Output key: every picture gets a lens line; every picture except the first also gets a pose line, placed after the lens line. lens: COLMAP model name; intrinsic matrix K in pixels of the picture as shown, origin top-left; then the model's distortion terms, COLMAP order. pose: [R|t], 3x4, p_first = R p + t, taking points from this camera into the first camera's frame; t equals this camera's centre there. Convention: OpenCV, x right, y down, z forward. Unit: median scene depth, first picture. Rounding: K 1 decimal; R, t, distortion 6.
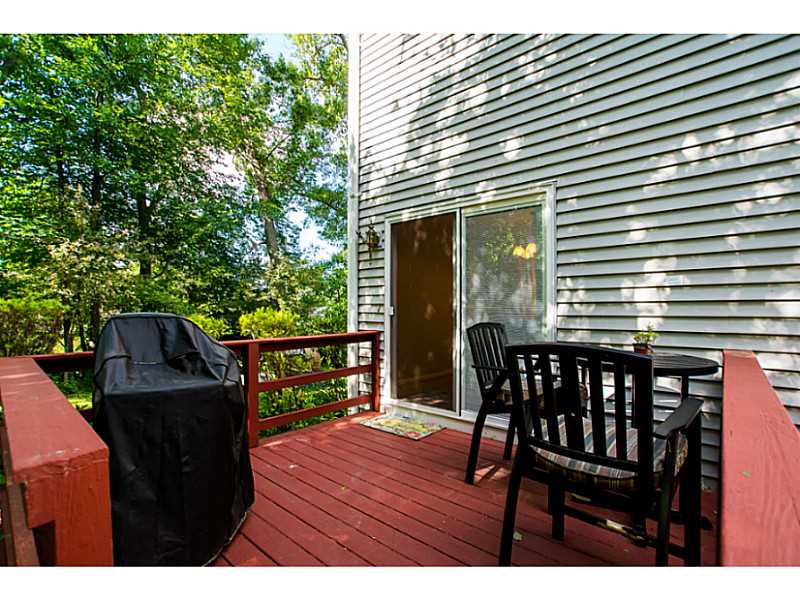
lens RADIAL K [[398.2, 0, 400.0], [0, 398.2, 300.0], [0, 0, 1]] dist [-0.000125, 0.000591]
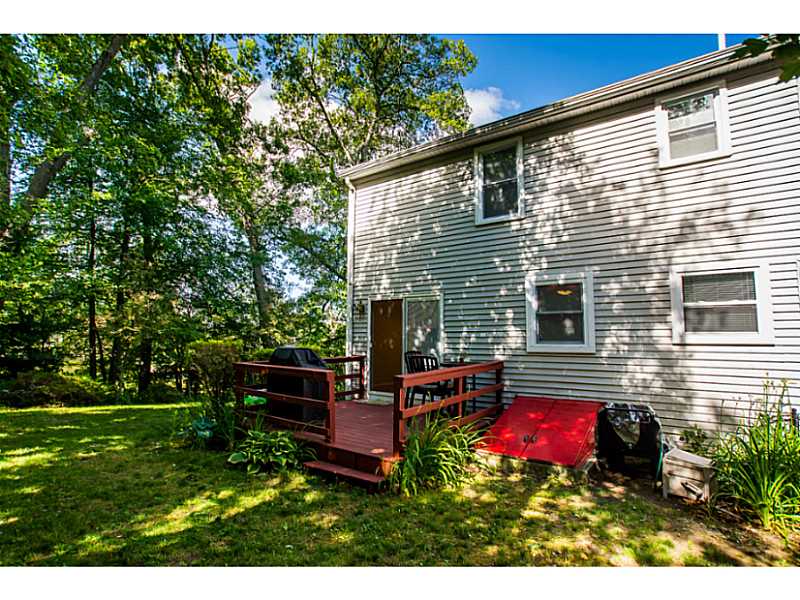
lens RADIAL K [[398.2, 0, 400.0], [0, 398.2, 300.0], [0, 0, 1]] dist [-0.000125, 0.000591]
pose [[0.995473, 0.021392, 0.092606, -0.060690], [-0.014362, 0.997010, -0.075924, -0.047013], [-0.093953, 0.074250, 0.992804, -0.951855]]
